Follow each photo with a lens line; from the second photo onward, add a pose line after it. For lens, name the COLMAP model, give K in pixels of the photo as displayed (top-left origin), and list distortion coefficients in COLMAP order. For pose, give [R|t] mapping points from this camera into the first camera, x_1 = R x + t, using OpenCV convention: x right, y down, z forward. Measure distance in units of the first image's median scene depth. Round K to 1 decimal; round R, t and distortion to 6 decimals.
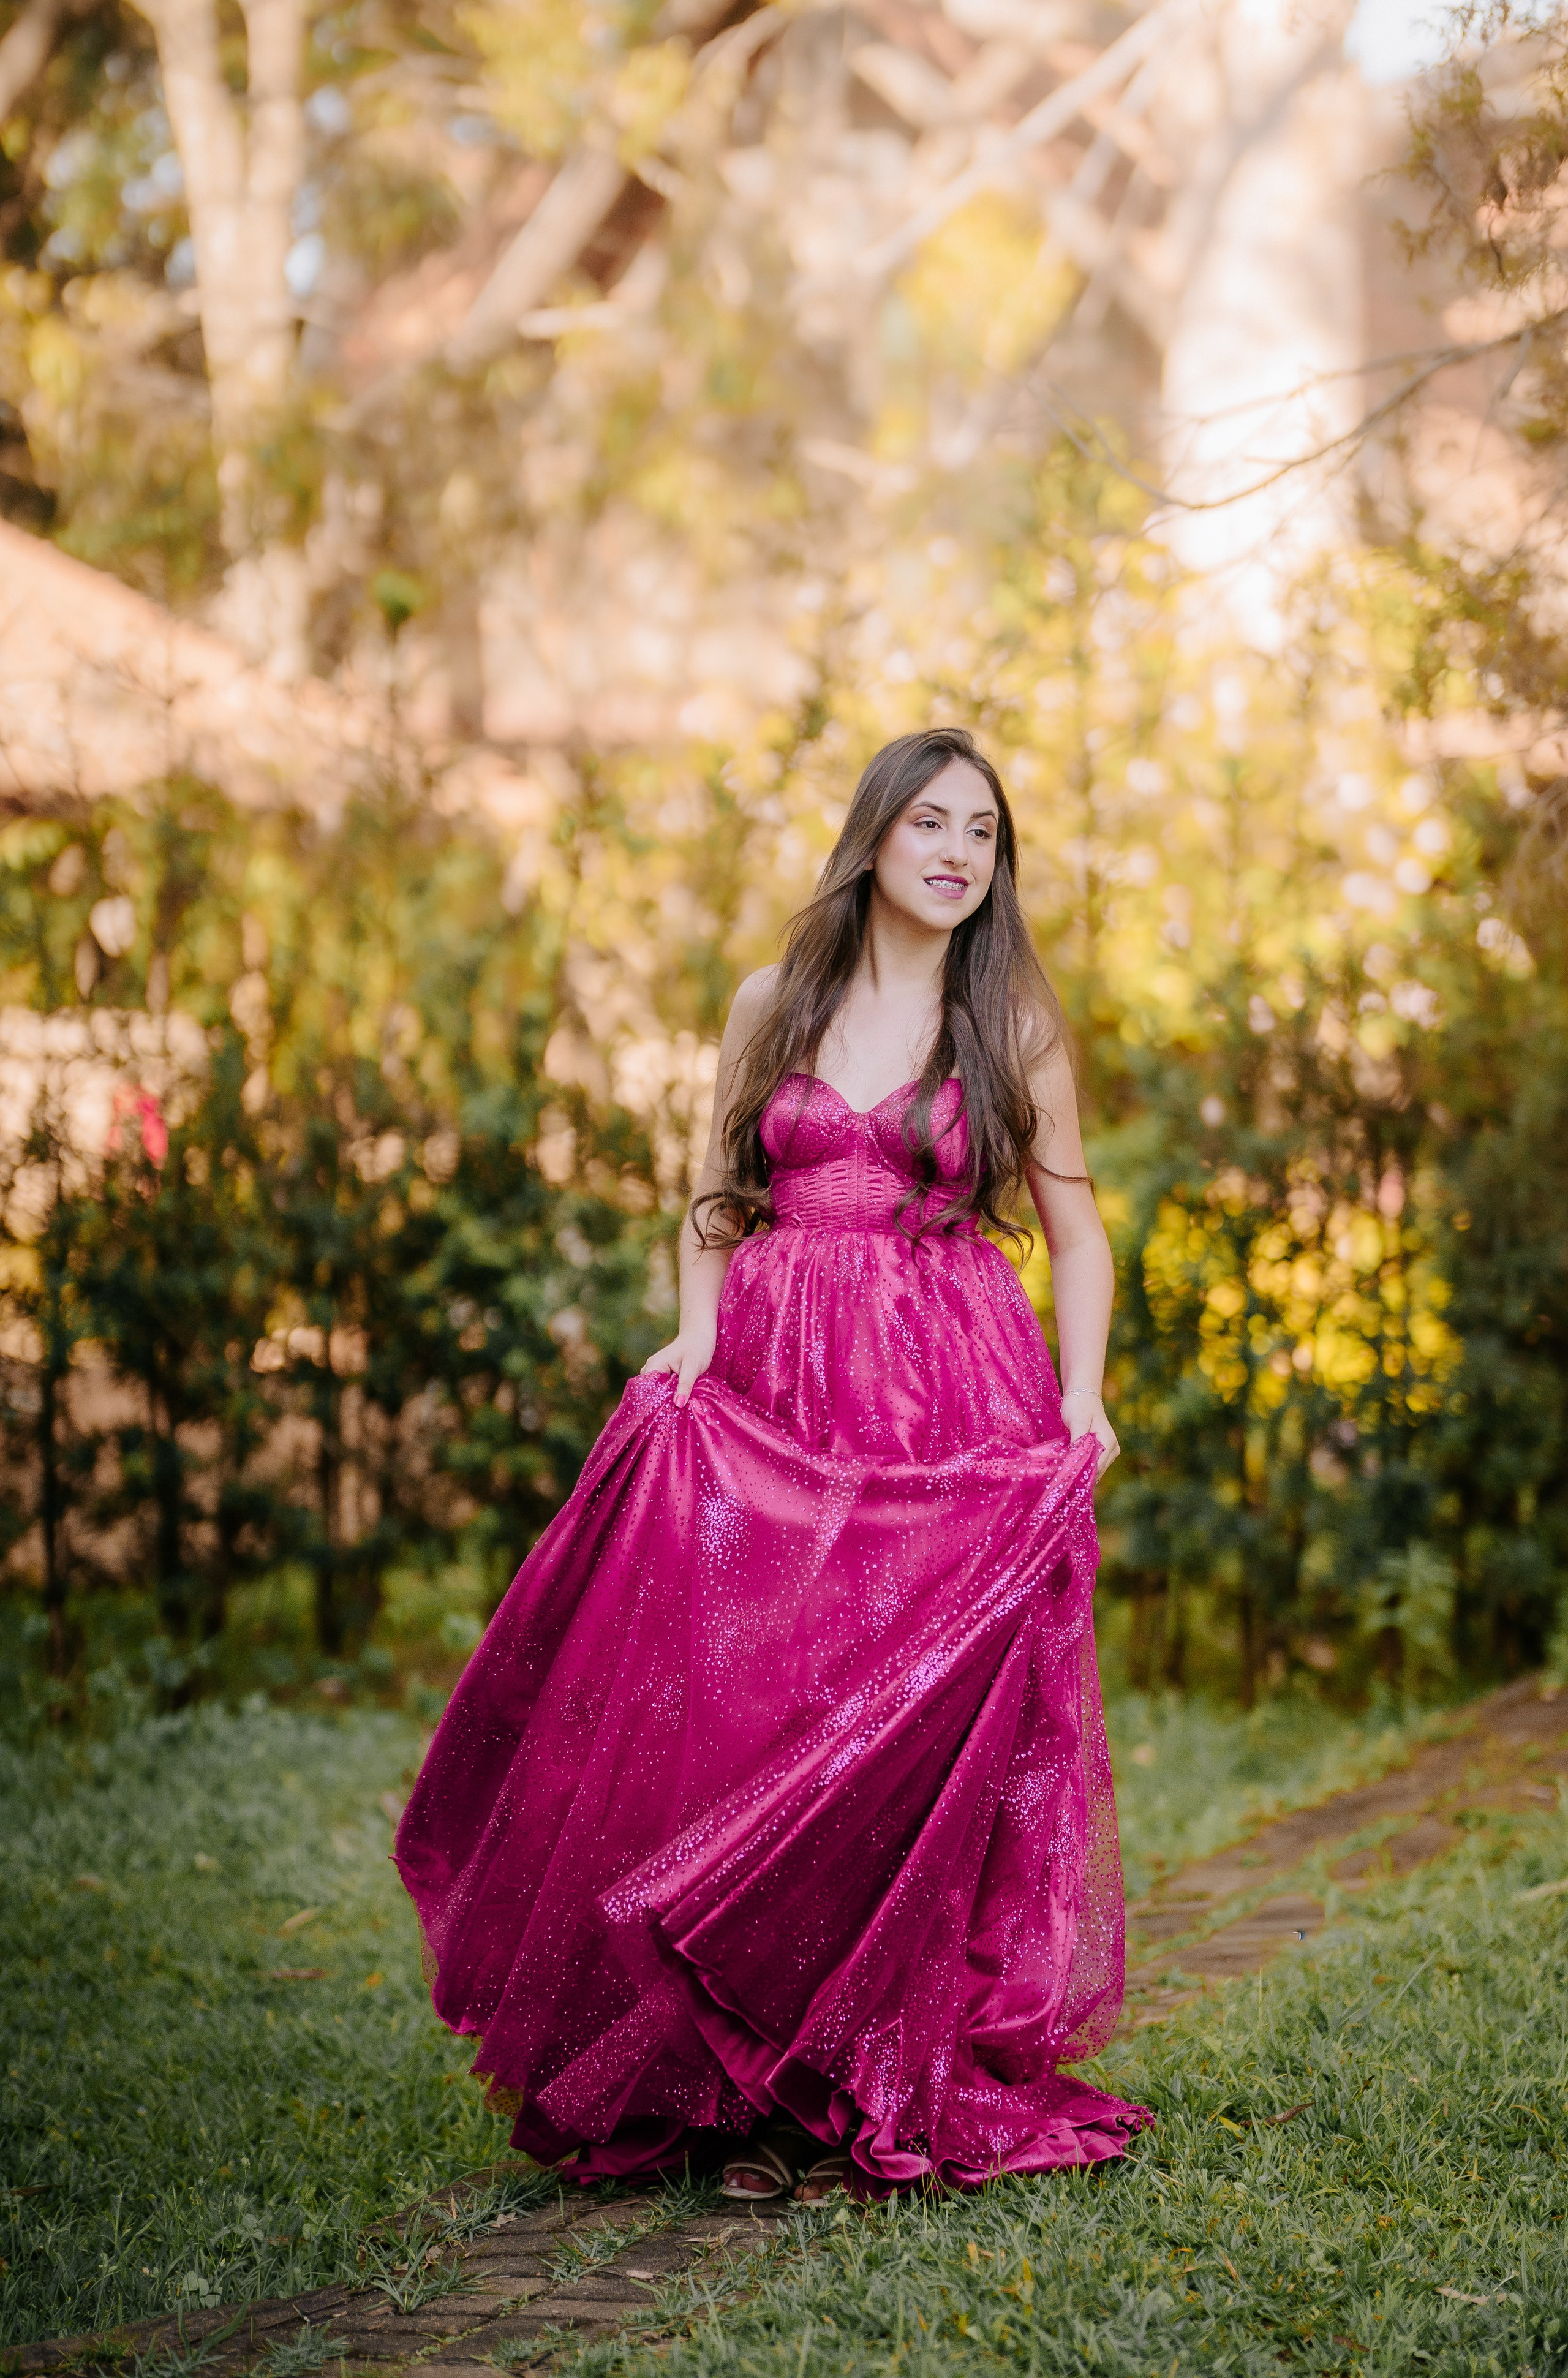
lens RADIAL K [[5900.3, 0, 792.3], [0, 5900.3, 1192.3], [0, 0, 1]] dist [0.736192, 0.000000]
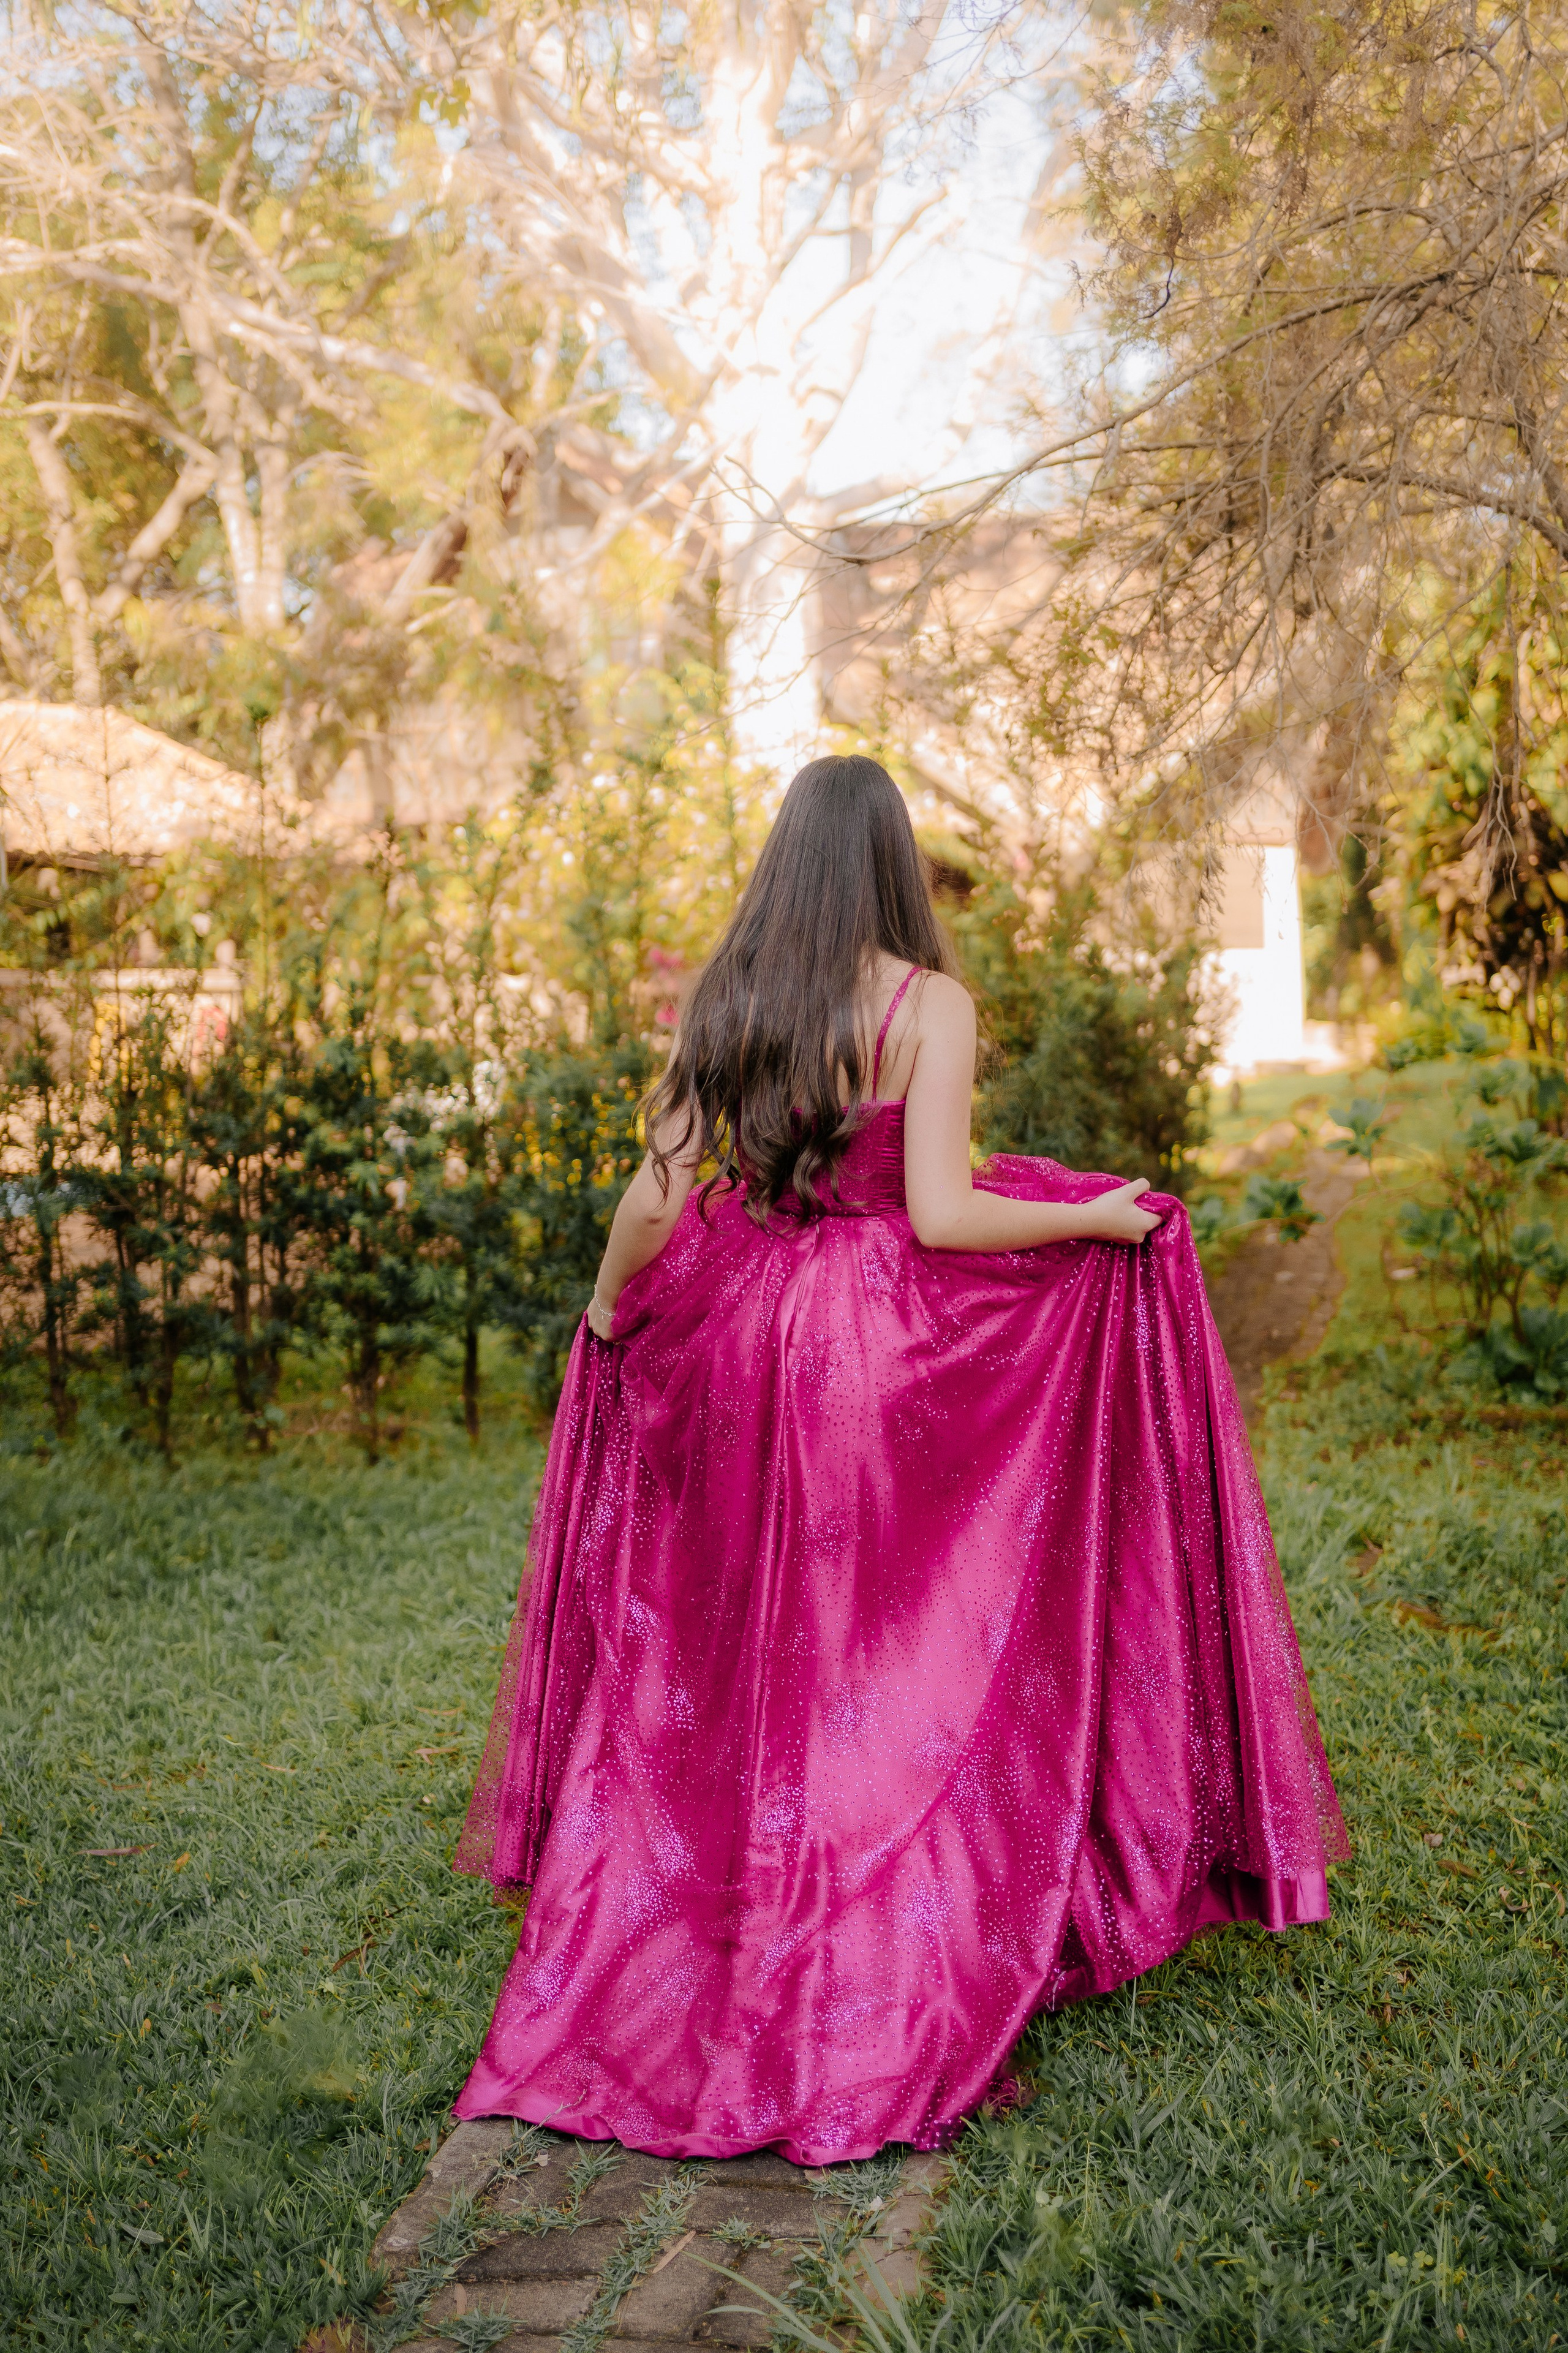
lens RADIAL K [[2448.8, 0, 766.9], [0, 2448.8, 1169.0], [0, 0, 1]] dist [0.017038, 0.000000]
pose [[0.997124, -0.028754, 0.070117, 0.013767], [0.024053, 0.997464, 0.066991, -0.023503], [-0.071866, -0.065111, 0.995287, 0.392138]]
